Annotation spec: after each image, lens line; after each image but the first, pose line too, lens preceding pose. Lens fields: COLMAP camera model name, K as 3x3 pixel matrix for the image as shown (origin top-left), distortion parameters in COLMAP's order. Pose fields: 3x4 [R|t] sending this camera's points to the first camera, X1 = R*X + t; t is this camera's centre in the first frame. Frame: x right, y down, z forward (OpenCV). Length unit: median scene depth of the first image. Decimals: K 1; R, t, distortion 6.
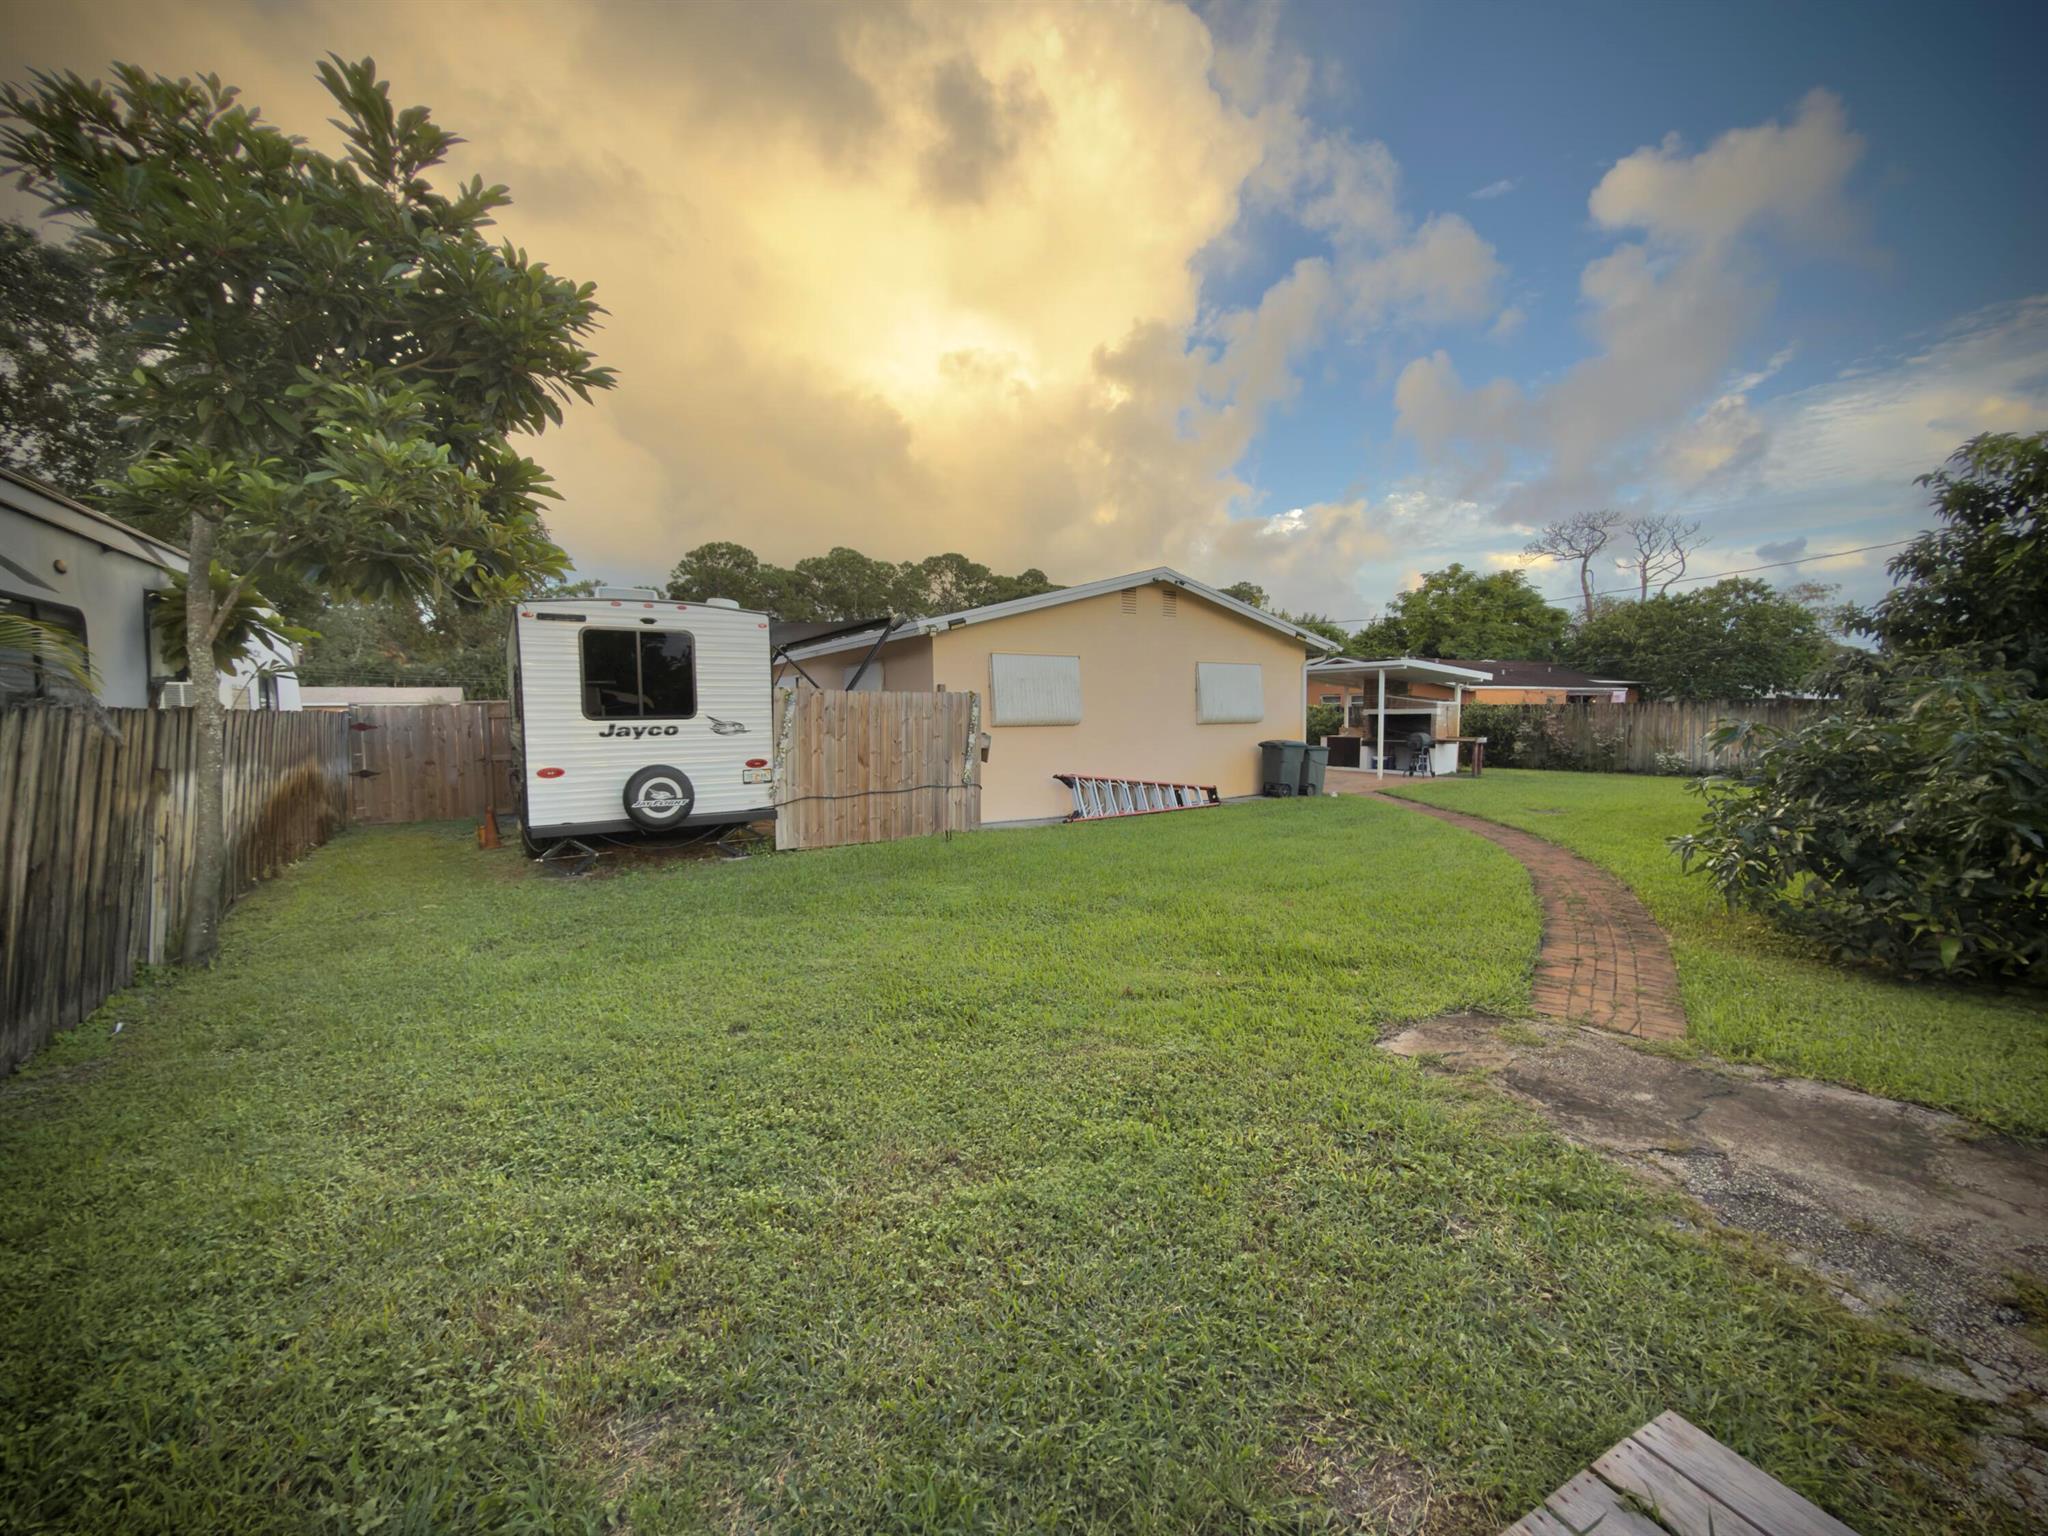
lens RADIAL K [[825.4, 0, 1024.0], [0, 825.4, 768.0], [0, 0, 1]] dist [0.009794, -0.003107]
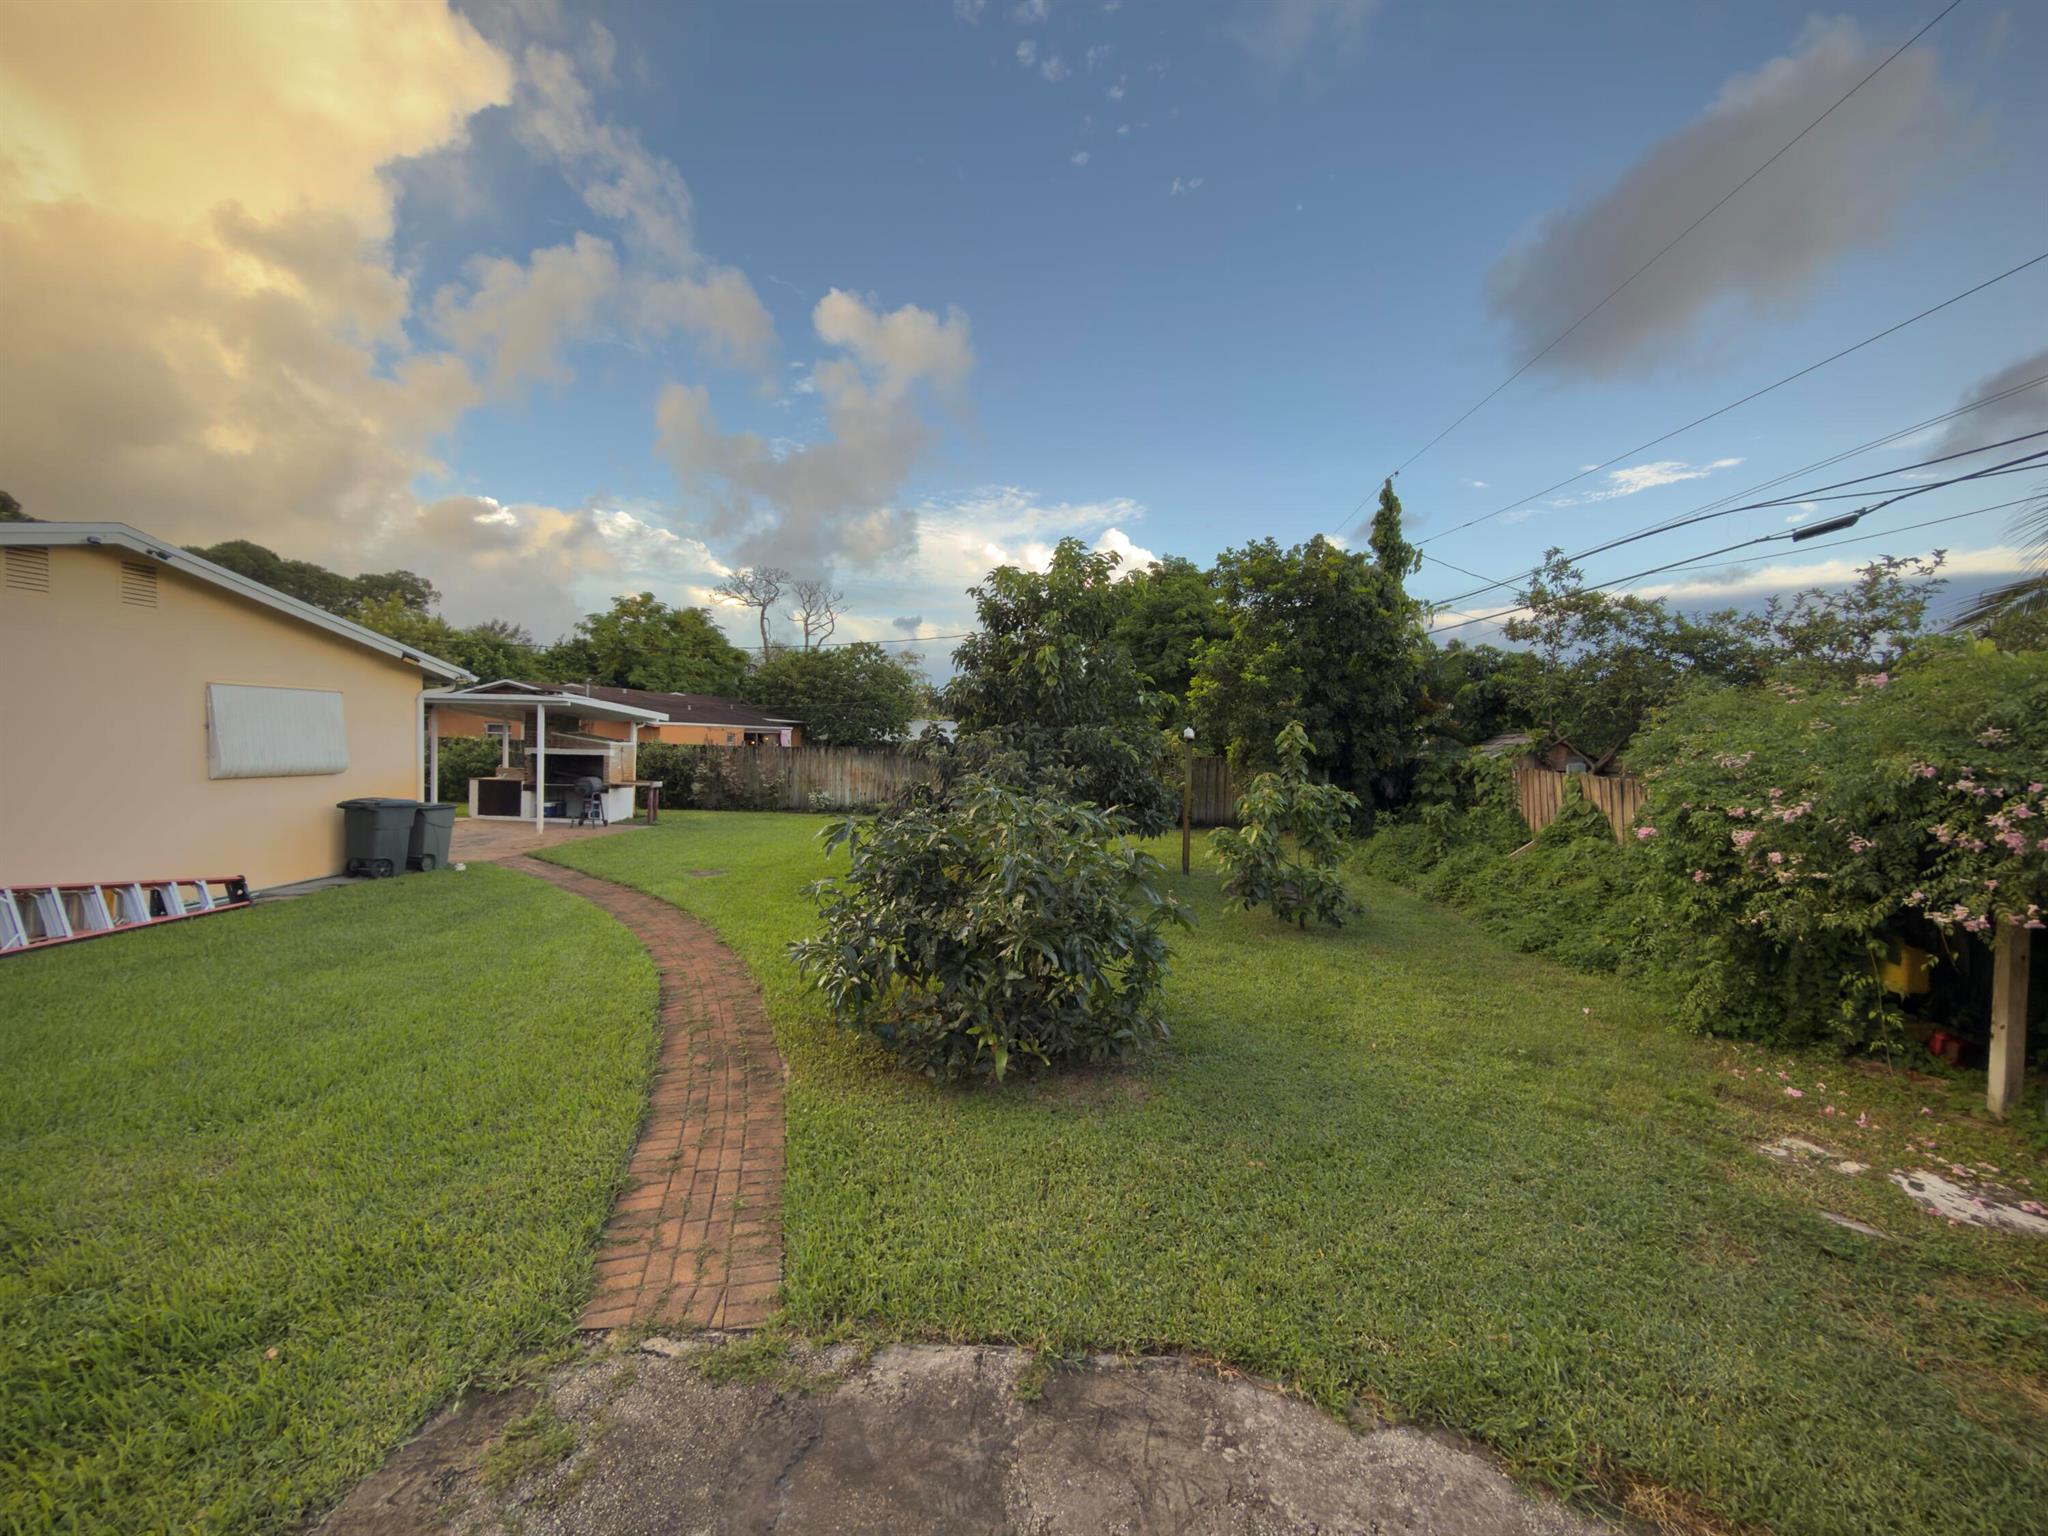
lens RADIAL K [[825.4, 0, 1024.0], [0, 825.4, 768.0], [0, 0, 1]] dist [0.009794, -0.003107]
pose [[0.627002, -0.001427, 0.779016, 0.076936], [0.021460, 0.999650, -0.015441, -0.028509], [-0.778722, 0.026399, 0.626813, 0.075229]]
